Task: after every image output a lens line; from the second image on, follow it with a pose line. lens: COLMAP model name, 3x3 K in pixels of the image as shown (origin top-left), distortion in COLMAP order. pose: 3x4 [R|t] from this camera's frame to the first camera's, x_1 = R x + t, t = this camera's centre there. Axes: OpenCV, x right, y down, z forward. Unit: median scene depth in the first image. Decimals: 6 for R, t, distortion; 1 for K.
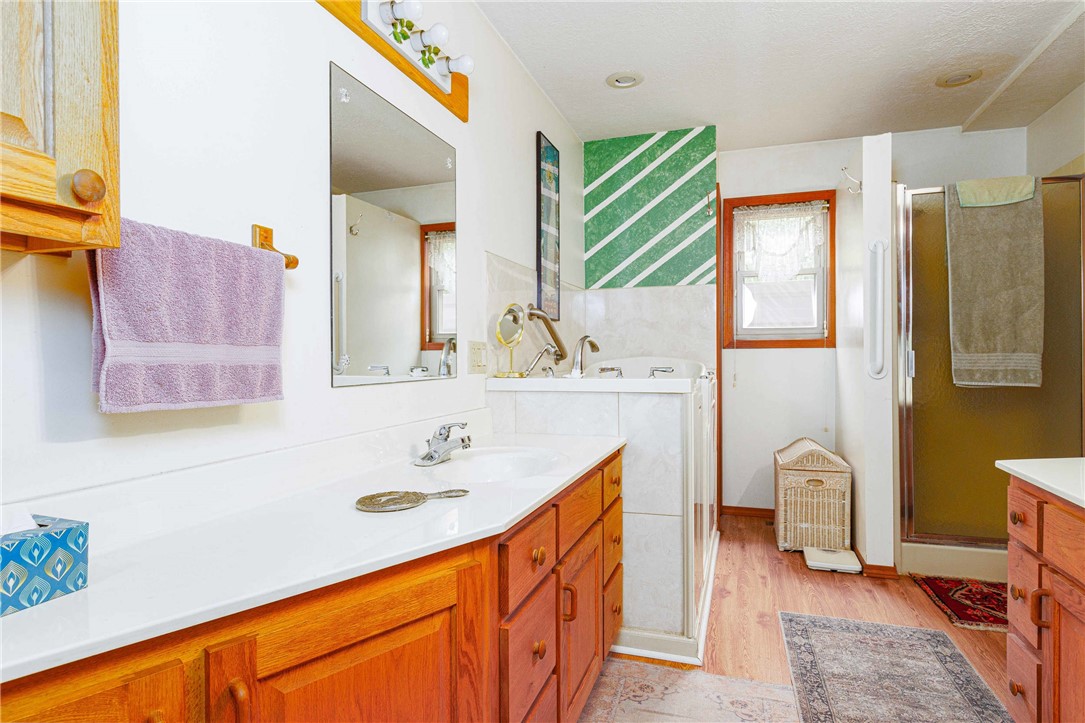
lens RADIAL K [[585.5, 0, 548.4], [0, 585.5, 360.2], [0, 0, 1]] dist [0.003444, -0.000981]
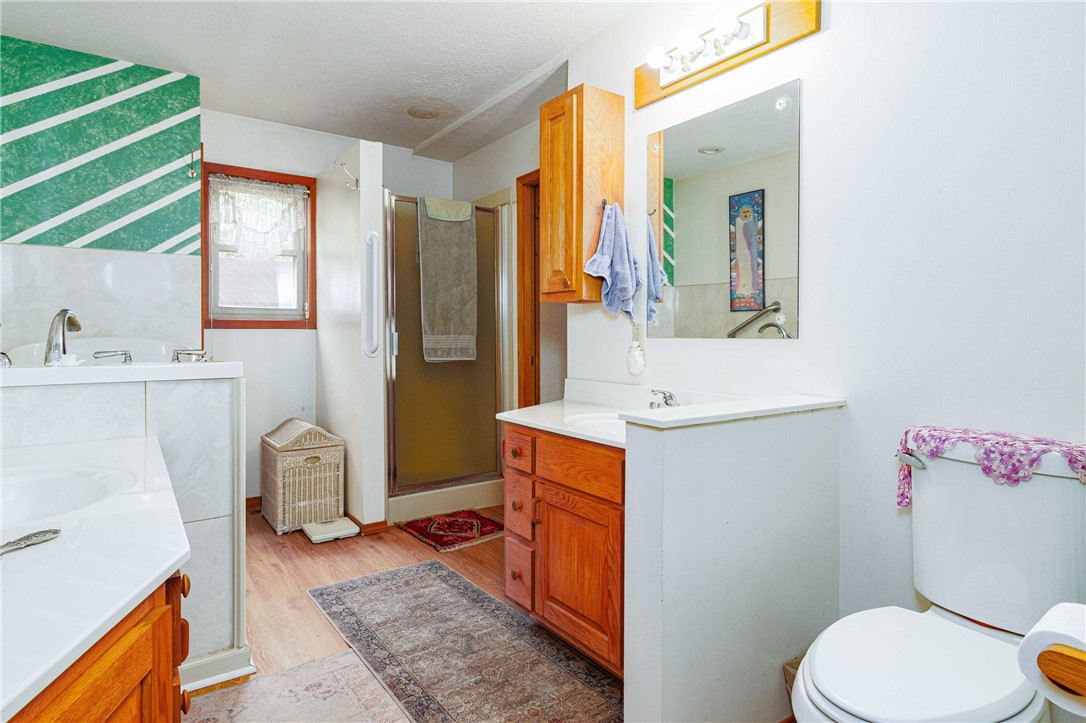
lens RADIAL K [[586.0, 0, 560.2], [0, 586.0, 337.0], [0, 0, 1]] dist [0.003444, -0.000981]
pose [[0.592007, 0.001922, 0.805931, -0.133652], [0.004187, 0.999976, -0.005461, 0.000155], [-0.805922, 0.006607, 0.591985, 0.040455]]
